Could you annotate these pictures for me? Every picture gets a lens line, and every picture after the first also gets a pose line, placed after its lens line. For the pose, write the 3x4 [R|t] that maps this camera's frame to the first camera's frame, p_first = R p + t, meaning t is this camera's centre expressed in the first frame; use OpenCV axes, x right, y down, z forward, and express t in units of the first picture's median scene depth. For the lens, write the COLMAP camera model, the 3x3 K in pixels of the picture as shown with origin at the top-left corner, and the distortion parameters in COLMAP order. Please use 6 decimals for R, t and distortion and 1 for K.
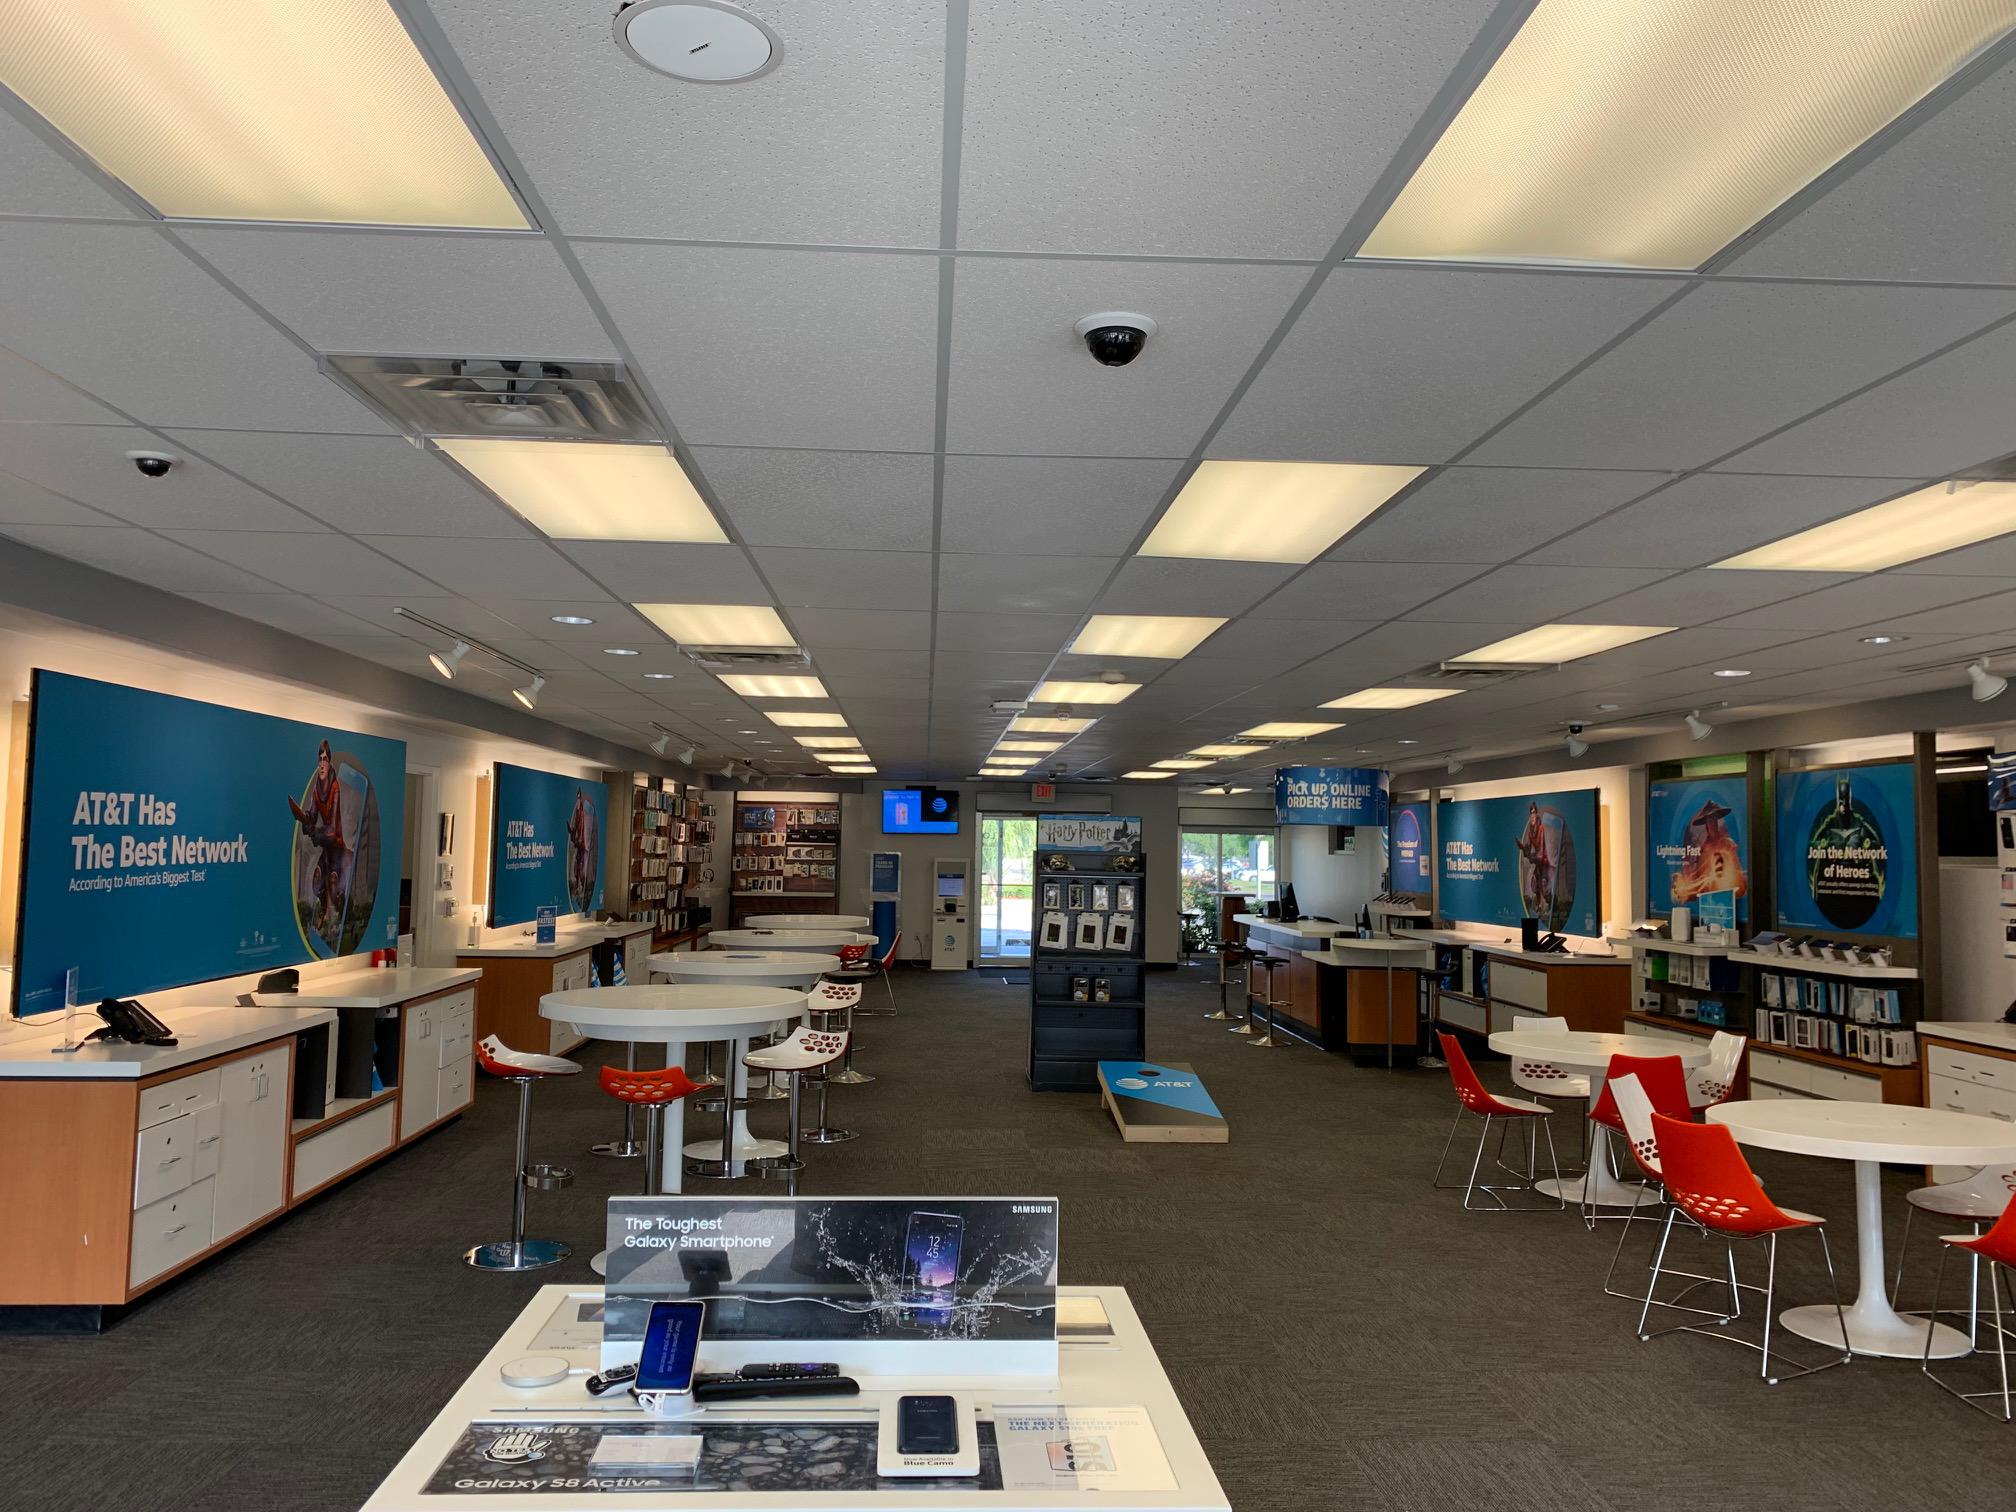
lens RADIAL K [[1520.1, 0, 1008.0], [0, 1520.1, 756.0], [0, 0, 1]] dist [0.006900, -0.009930]
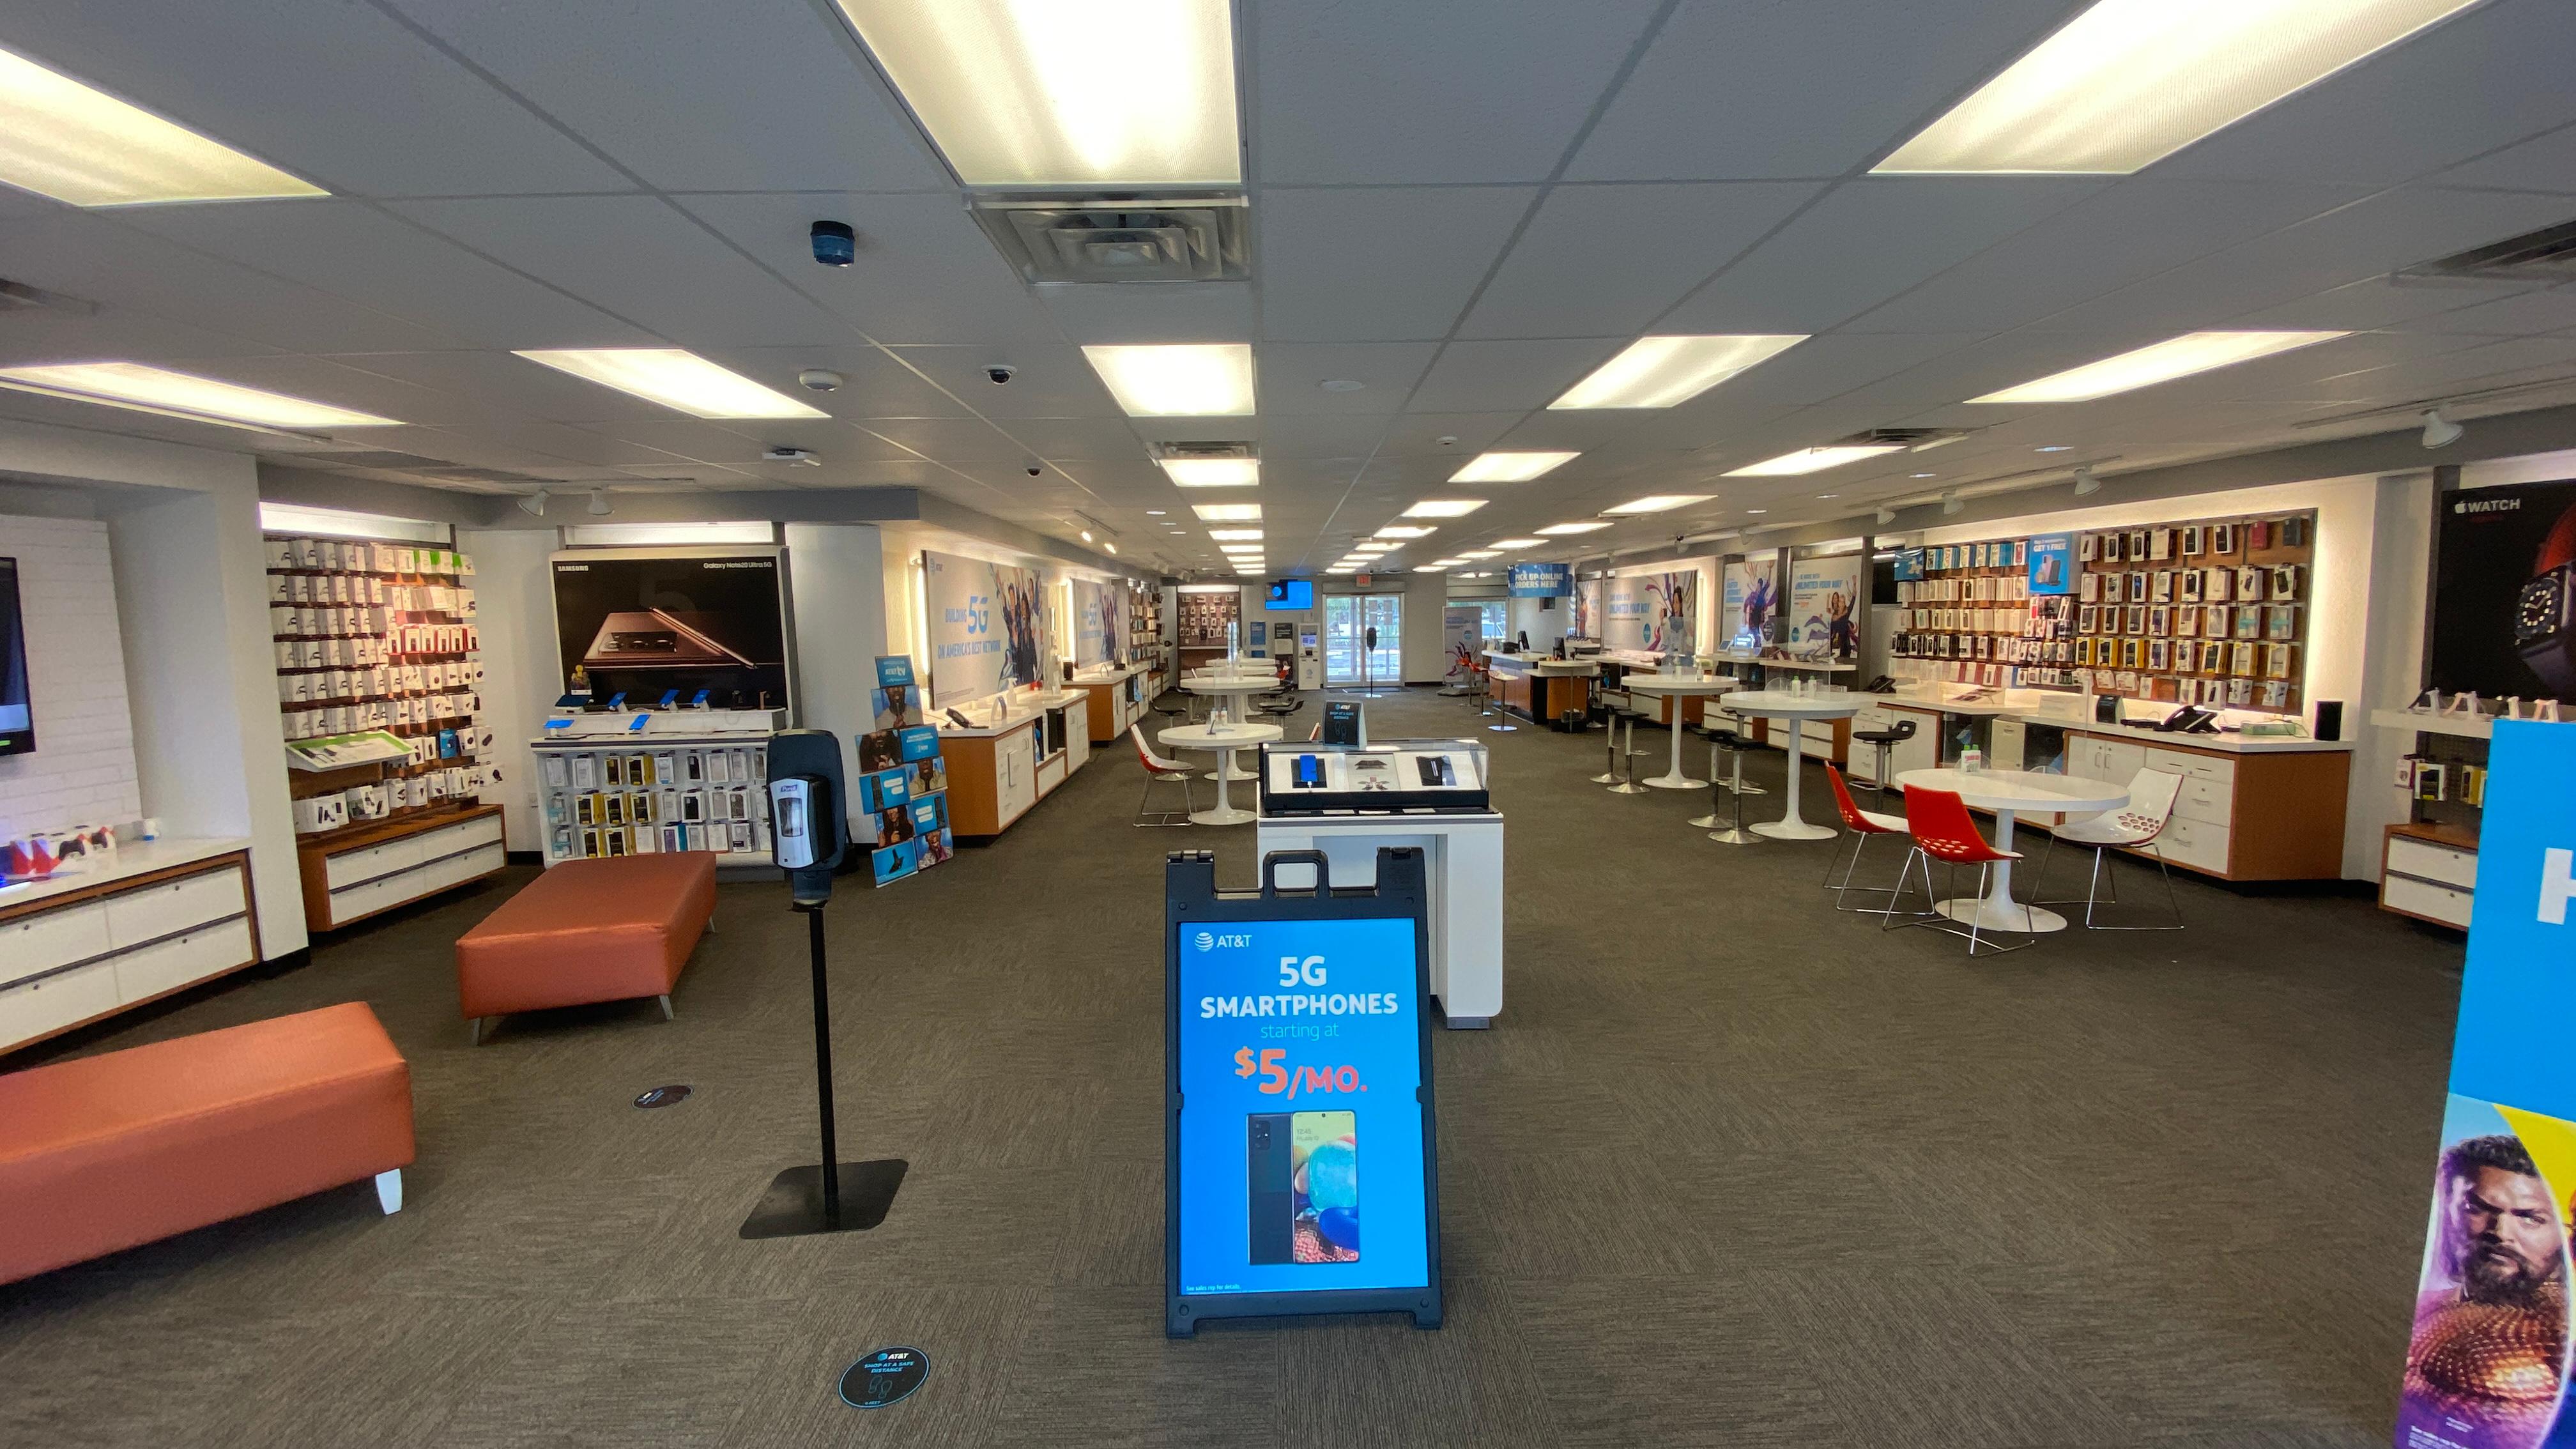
lens RADIAL K [[1008.6, 0, 1288.0], [0, 1008.6, 724.5], [0, 0, 1]] dist [-0.000164, -0.000184]
pose [[0.998689, -0.029351, -0.041946, -0.035353], [0.035989, 0.985220, 0.167468, -0.016809], [0.036411, -0.168758, 0.984985, -0.196220]]
